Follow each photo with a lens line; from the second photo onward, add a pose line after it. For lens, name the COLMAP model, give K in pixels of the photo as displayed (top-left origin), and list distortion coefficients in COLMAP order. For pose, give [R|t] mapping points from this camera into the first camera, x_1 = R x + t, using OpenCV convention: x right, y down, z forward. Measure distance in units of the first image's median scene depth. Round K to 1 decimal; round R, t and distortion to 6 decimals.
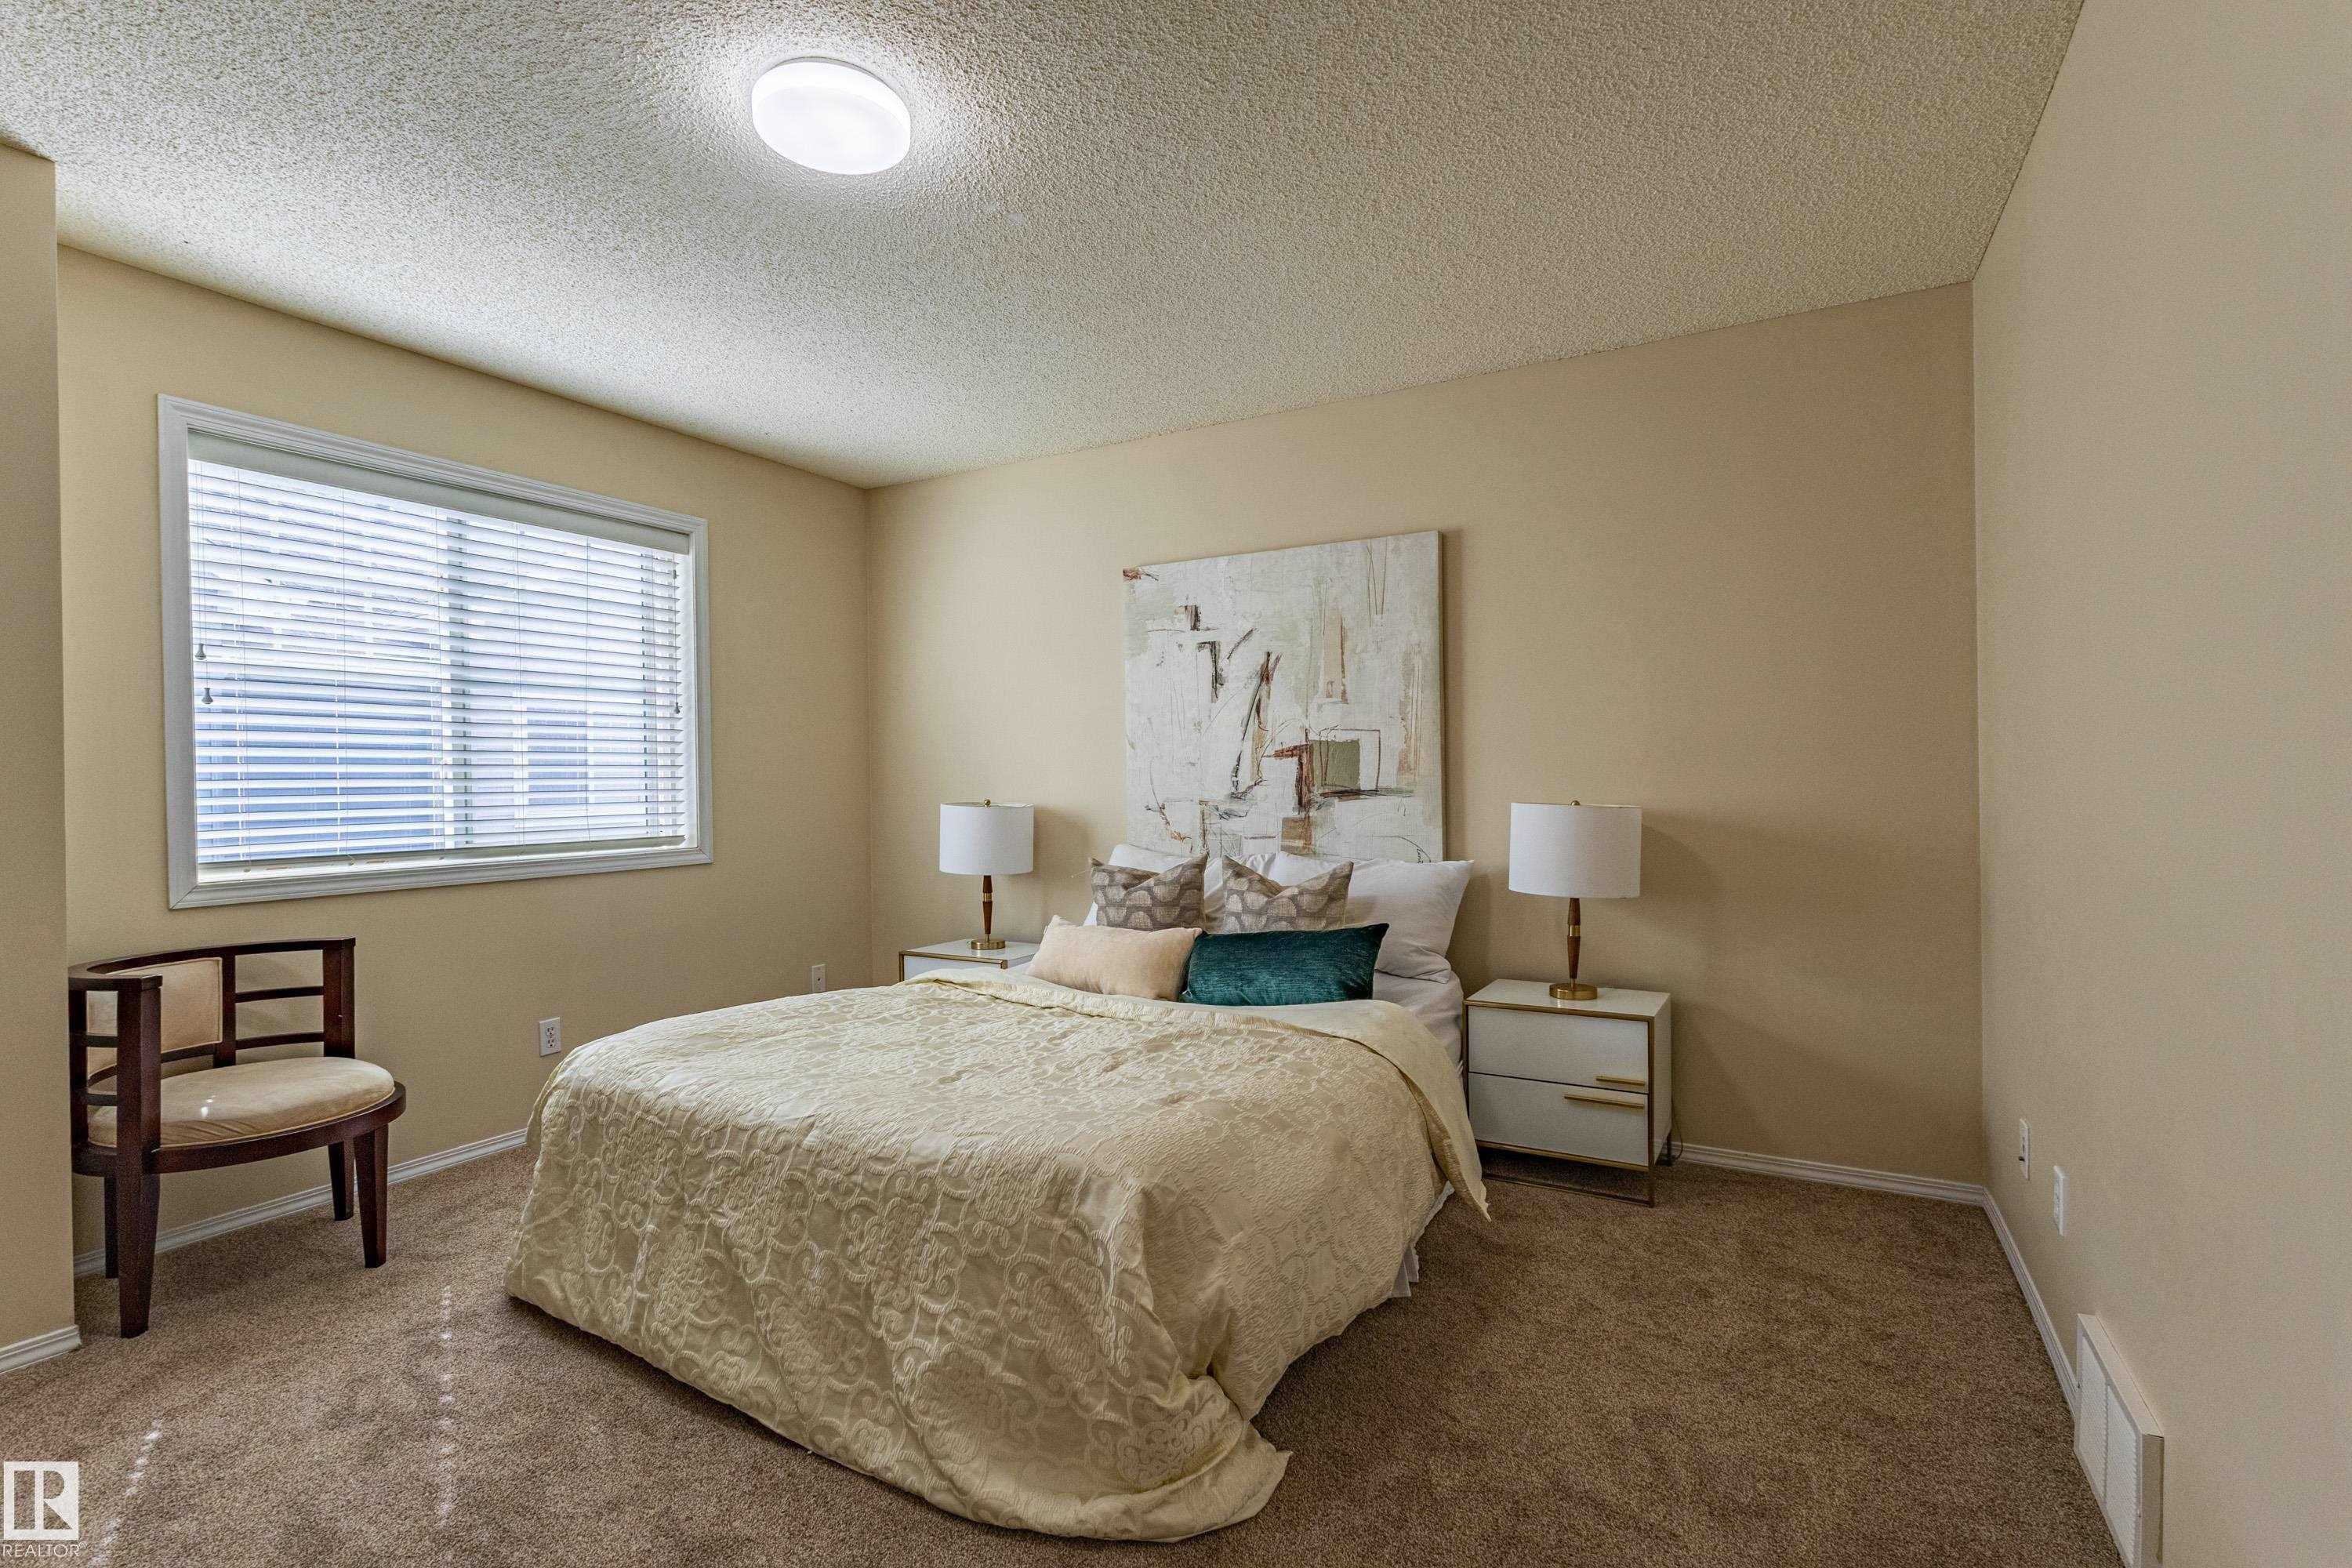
lens RADIAL K [[1101.8, 0, 1201.6], [0, 1101.8, 781.1], [0, 0, 1]] dist [0.002440, 0.000637]
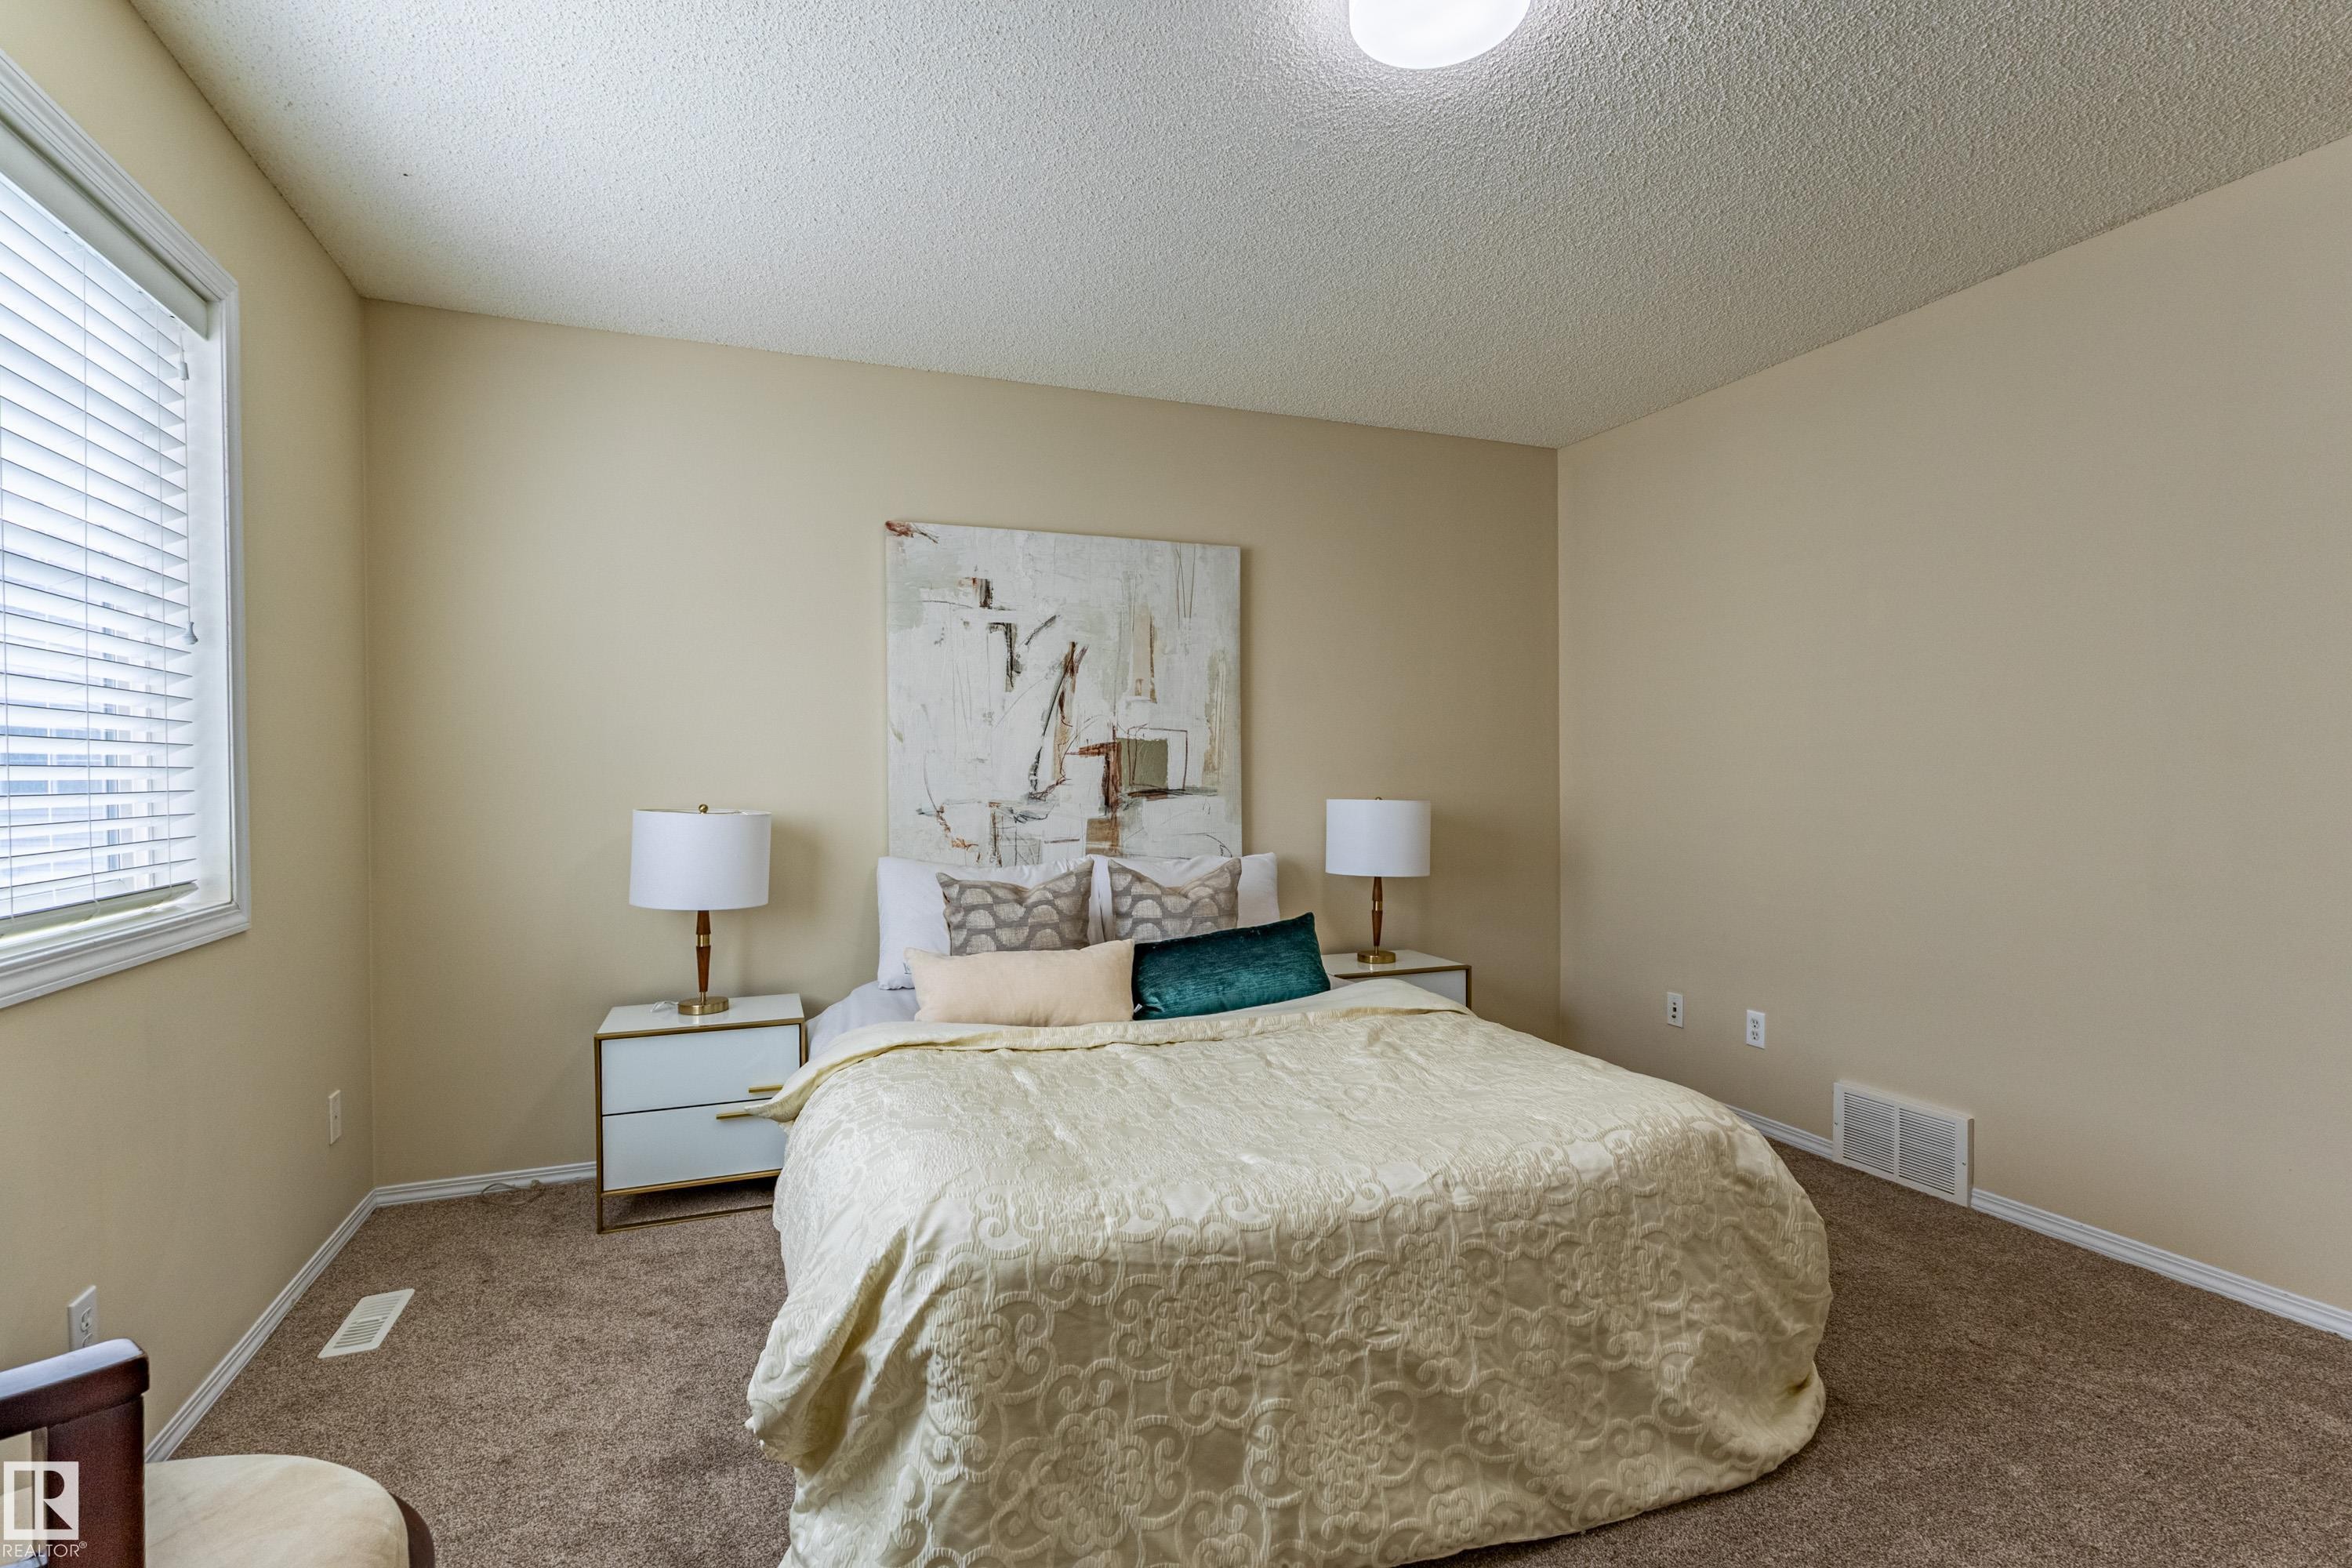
lens RADIAL K [[1101.8, 0, 1201.6], [0, 1101.8, 781.1], [0, 0, 1]] dist [0.002440, 0.000637]
pose [[0.640118, 0.003651, 0.768268, -0.617400], [-0.000593, 0.999991, -0.004258, 0.004900], [-0.768276, 0.002270, 0.640115, 0.333889]]
